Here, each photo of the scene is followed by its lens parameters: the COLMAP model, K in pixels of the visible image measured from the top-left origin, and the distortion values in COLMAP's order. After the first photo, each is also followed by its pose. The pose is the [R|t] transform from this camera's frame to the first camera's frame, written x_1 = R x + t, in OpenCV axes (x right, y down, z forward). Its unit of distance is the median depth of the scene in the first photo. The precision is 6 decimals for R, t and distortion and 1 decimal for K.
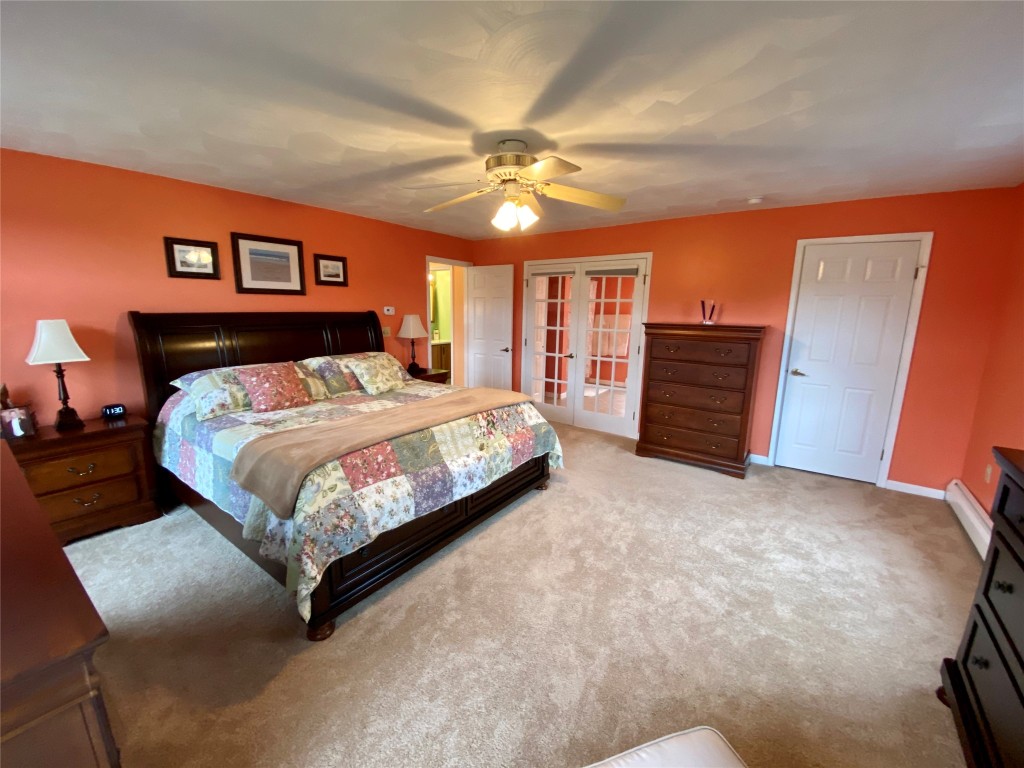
lens RADIAL K [[415.0, 0, 510.5], [0, 415.0, 381.1], [0, 0, 1]] dist [0.017070, -0.019917]
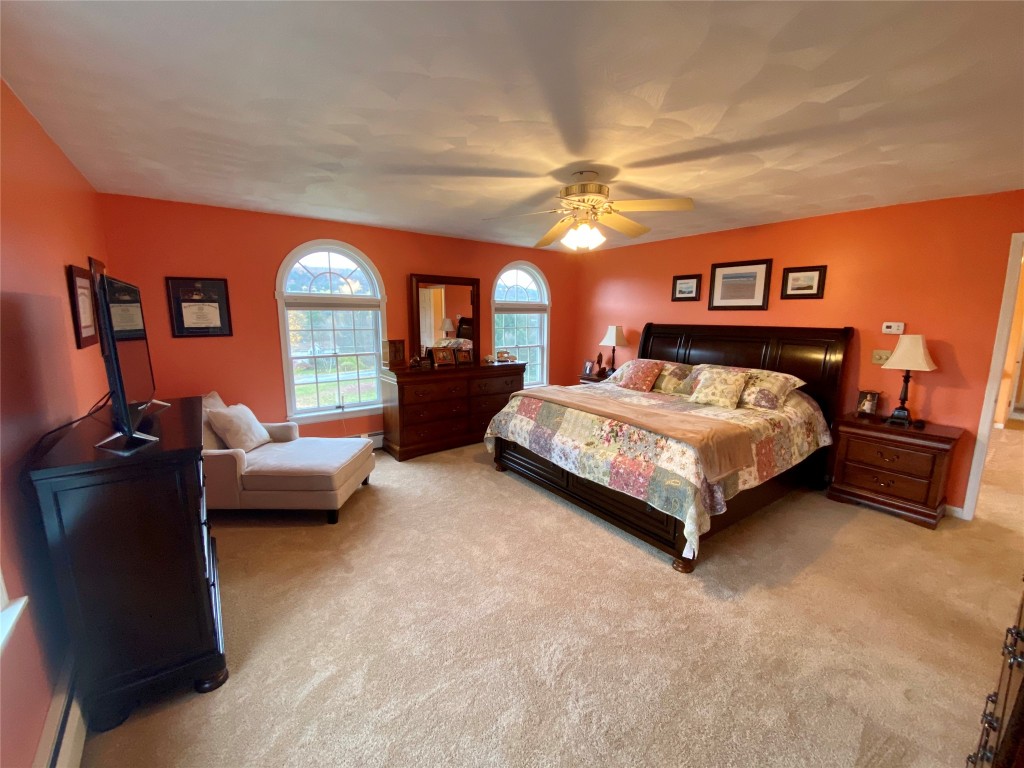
lens RADIAL K [[415.0, 0, 510.5], [0, 415.0, 381.1], [0, 0, 1]] dist [0.017070, -0.019917]
pose [[-0.323786, 0.135892, -0.936321, 0.907612], [-0.180517, 0.962579, 0.202127, -0.168745], [0.928750, 0.234468, -0.287138, 0.963393]]
